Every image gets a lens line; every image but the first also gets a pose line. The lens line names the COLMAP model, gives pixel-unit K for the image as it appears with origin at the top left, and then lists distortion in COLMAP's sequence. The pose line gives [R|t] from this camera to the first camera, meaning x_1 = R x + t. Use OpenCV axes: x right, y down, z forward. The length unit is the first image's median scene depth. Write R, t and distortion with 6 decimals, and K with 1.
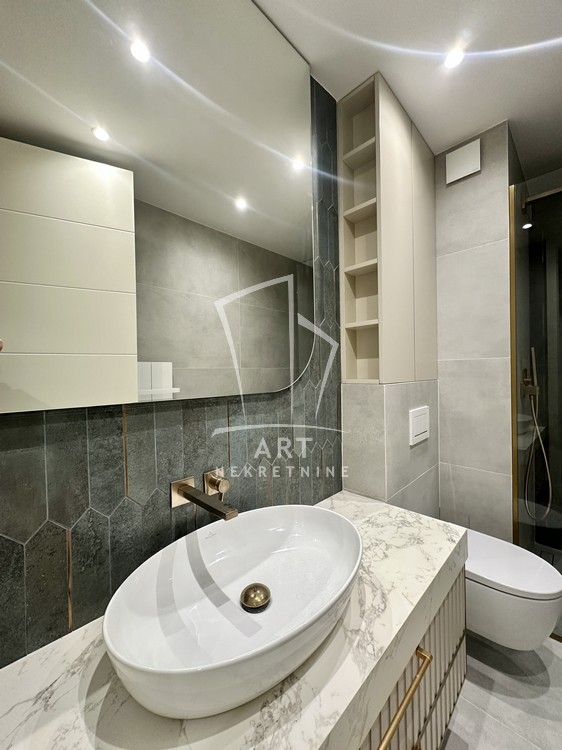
lens RADIAL K [[298.6, 0, 281.0], [0, 298.6, 374.6], [0, 0, 1]] dist [-0.001029, 0.000306]
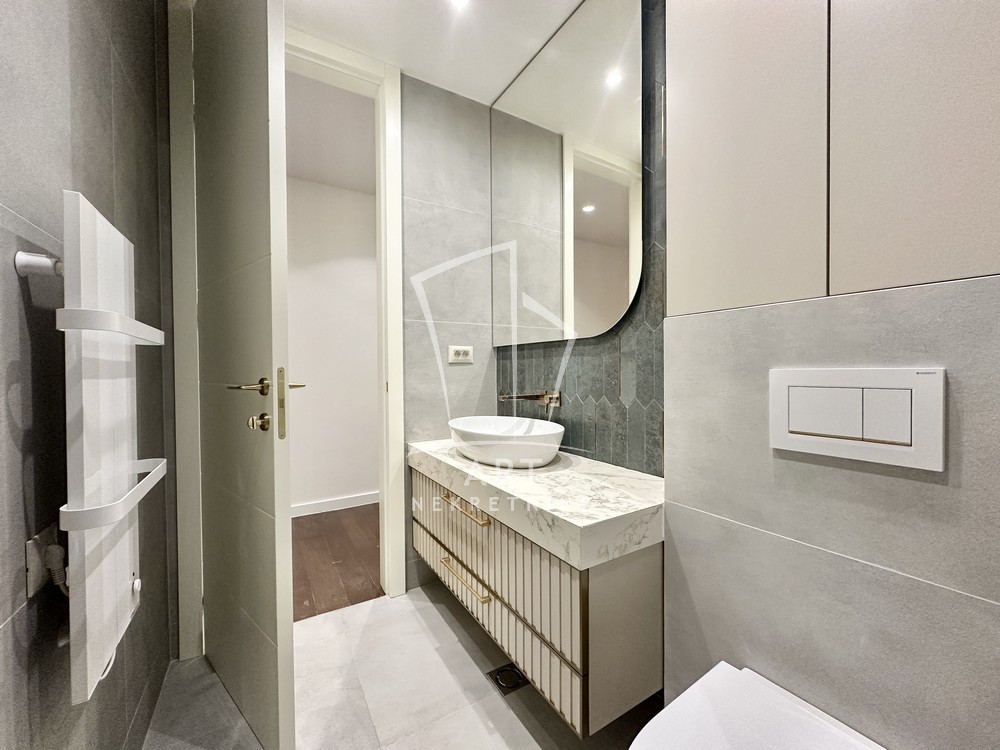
lens RADIAL K [[398.2, 0, 500.2], [0, 398.2, 374.4], [0, 0, 1]] dist [-0.001029, 0.000306]
pose [[-0.240632, 0.032063, -0.970087, 1.499197], [0.007740, 0.999486, 0.031115, 0.149322], [0.970586, -0.000021, -0.240756, 1.032395]]
